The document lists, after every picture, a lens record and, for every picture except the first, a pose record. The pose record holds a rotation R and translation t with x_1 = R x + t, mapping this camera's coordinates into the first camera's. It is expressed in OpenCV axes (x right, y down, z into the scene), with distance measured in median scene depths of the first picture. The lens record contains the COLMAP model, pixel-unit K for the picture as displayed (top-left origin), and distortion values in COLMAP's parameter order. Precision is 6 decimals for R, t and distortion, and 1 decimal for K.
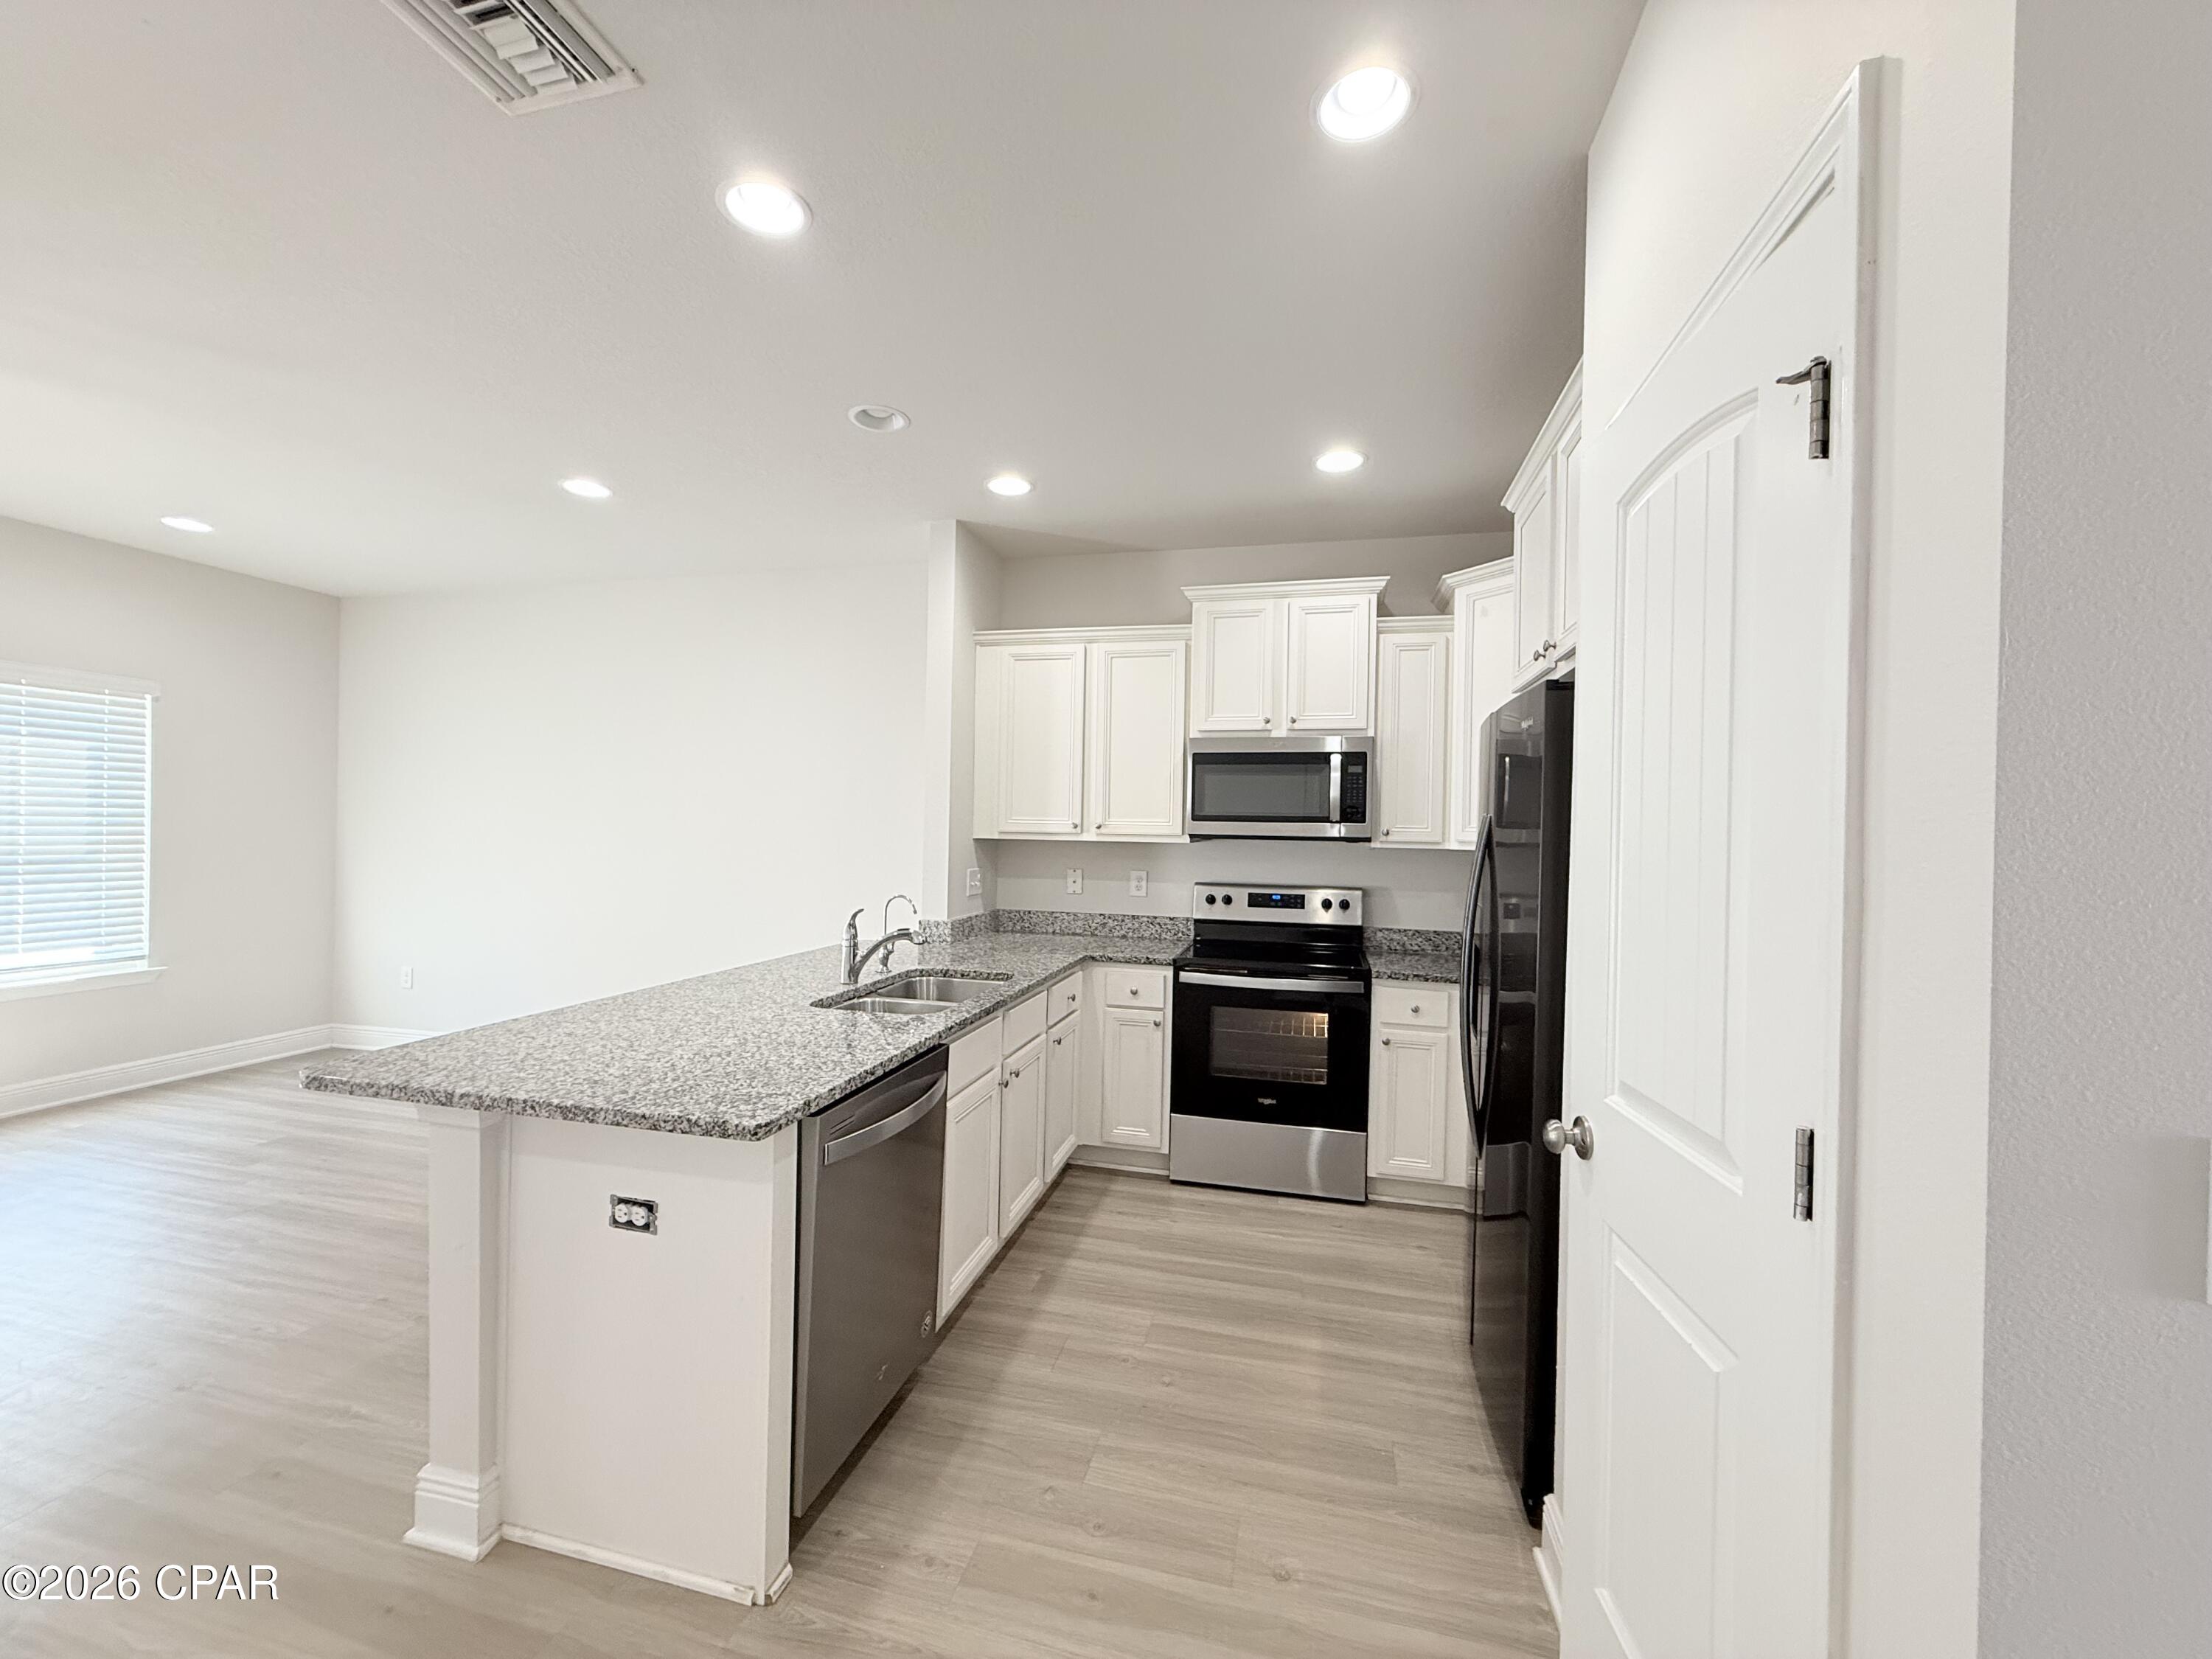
lens RADIAL K [[877.0, 0, 1093.5], [0, 877.0, 826.4], [0, 0, 1]] dist [0.002355, 0.000074]
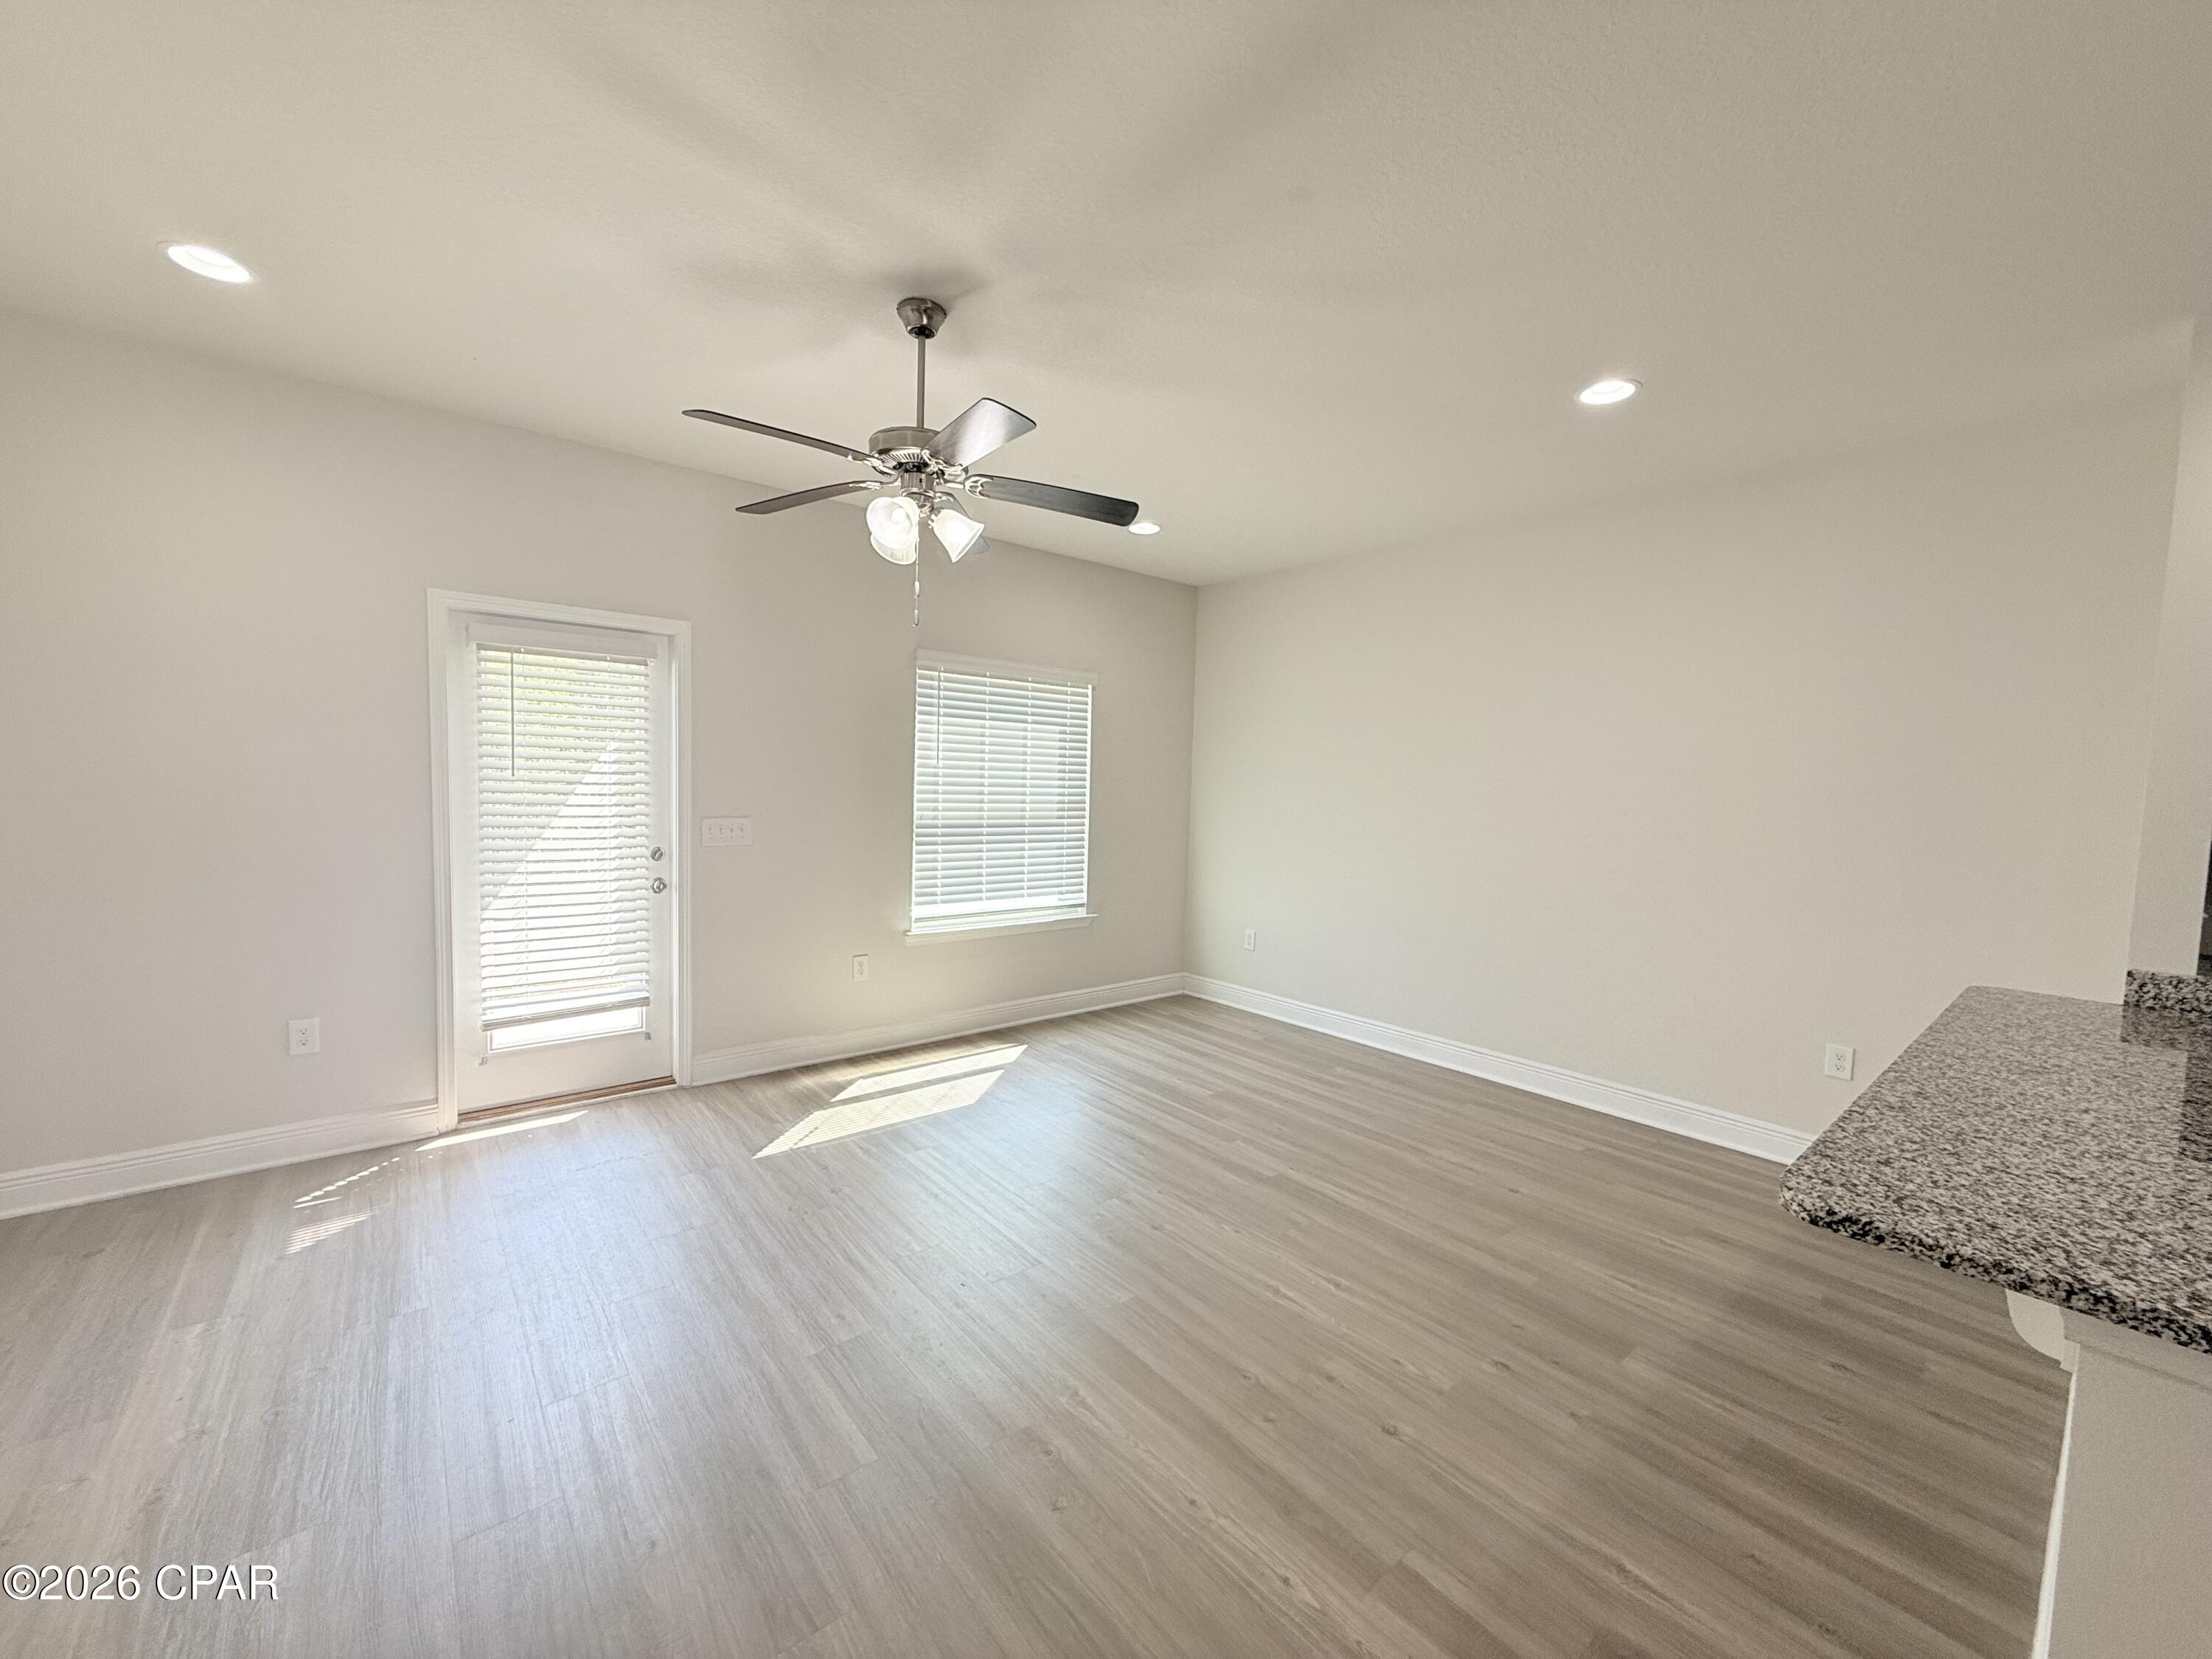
lens RADIAL K [[877.0, 0, 1108.6], [0, 877.0, 834.3], [0, 0, 1]] dist [0.002355, 0.000074]
pose [[0.812260, 0.041375, -0.581826, -0.420114], [-0.011321, 0.998411, 0.055194, -0.017274], [0.583186, -0.038245, 0.811438, 0.059346]]
